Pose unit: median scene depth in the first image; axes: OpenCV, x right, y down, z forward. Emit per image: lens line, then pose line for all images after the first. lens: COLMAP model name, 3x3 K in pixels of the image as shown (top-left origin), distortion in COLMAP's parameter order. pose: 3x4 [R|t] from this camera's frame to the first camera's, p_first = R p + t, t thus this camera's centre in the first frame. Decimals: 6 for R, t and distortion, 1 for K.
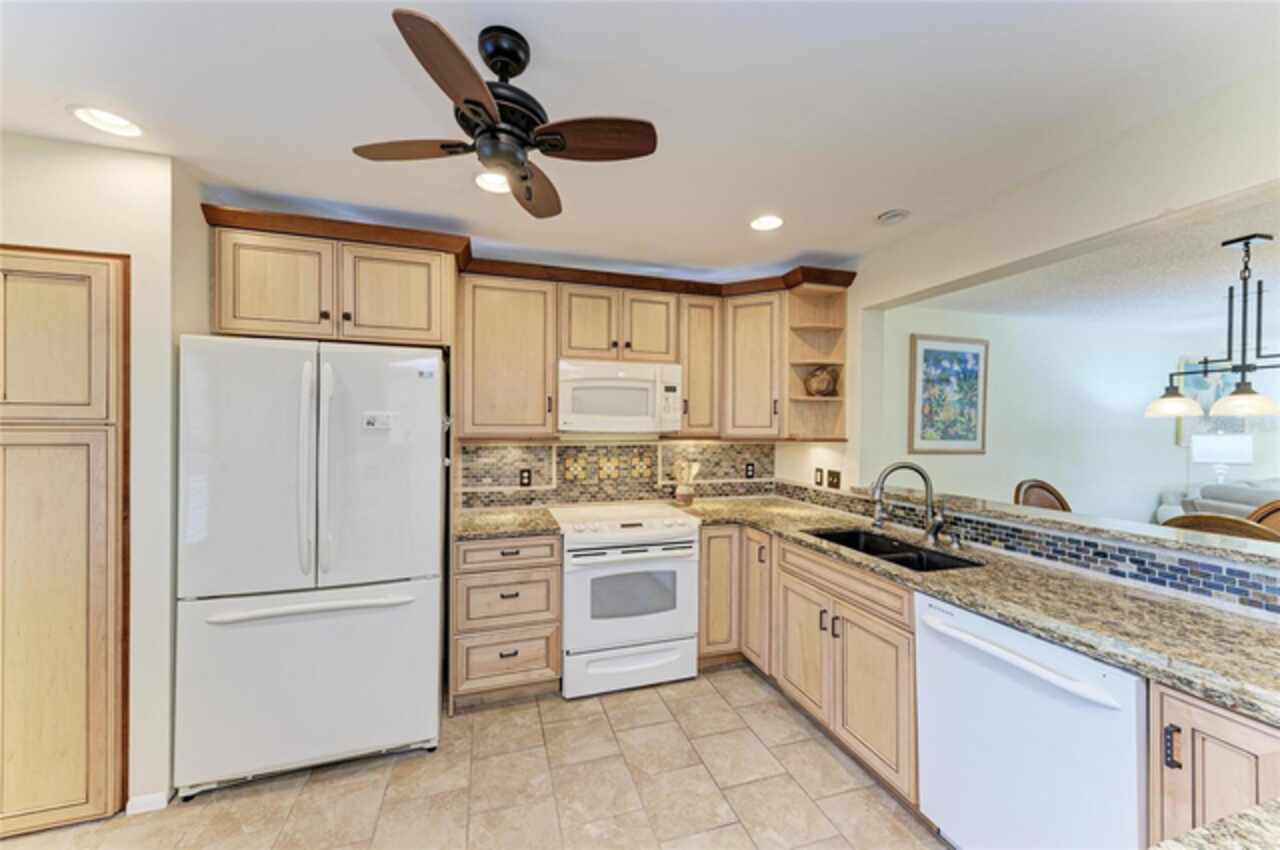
lens RADIAL K [[485.0, 0, 640.0], [0, 485.0, 425.0], [0, 0, 1]] dist [0.012771, -0.000388]
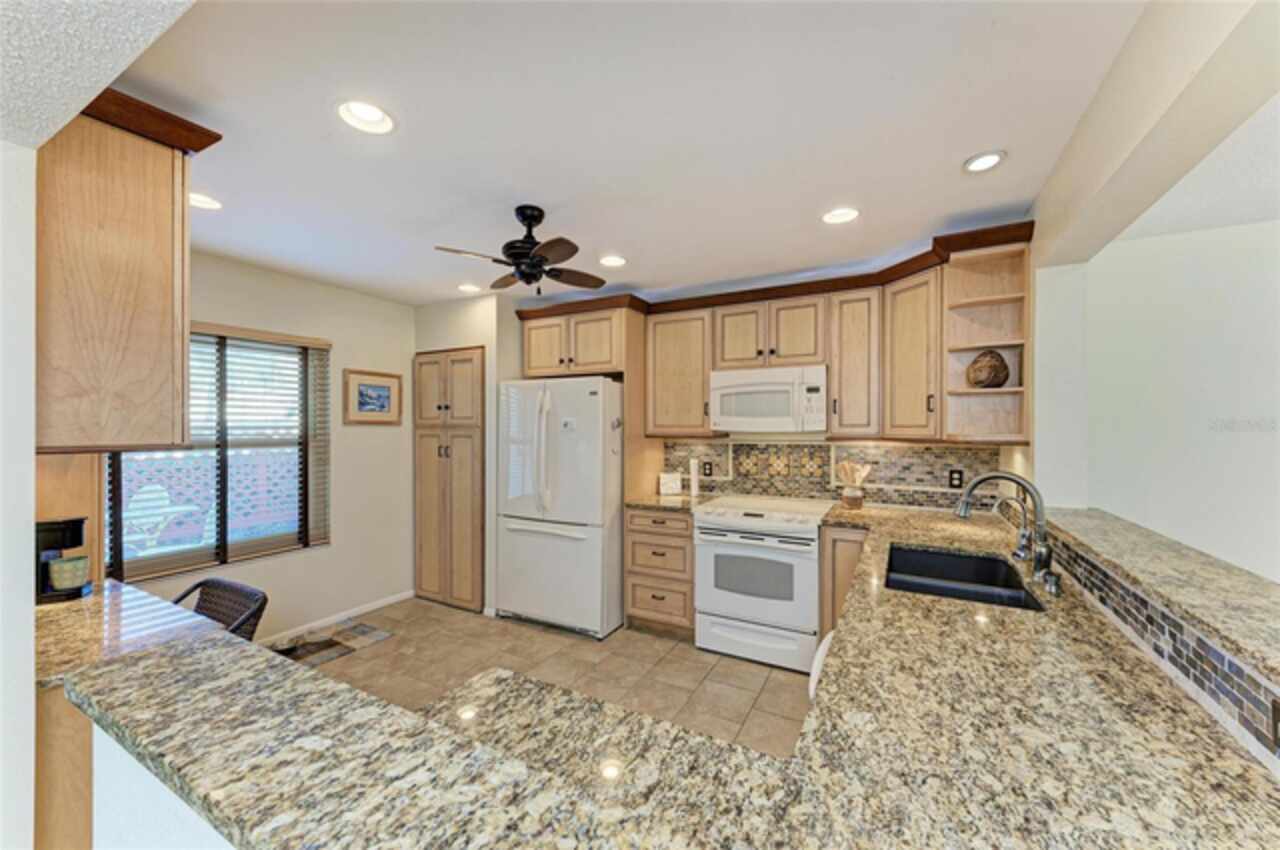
lens RADIAL K [[477.7, 0, 640.0], [0, 477.7, 425.0], [0, 0, 1]] dist [0.014314, -0.000096]
pose [[0.694143, -0.008532, -0.719787, 0.504658], [0.005284, 0.999963, -0.006757, 0.004492], [0.719818, 0.000887, 0.694162, 0.039473]]
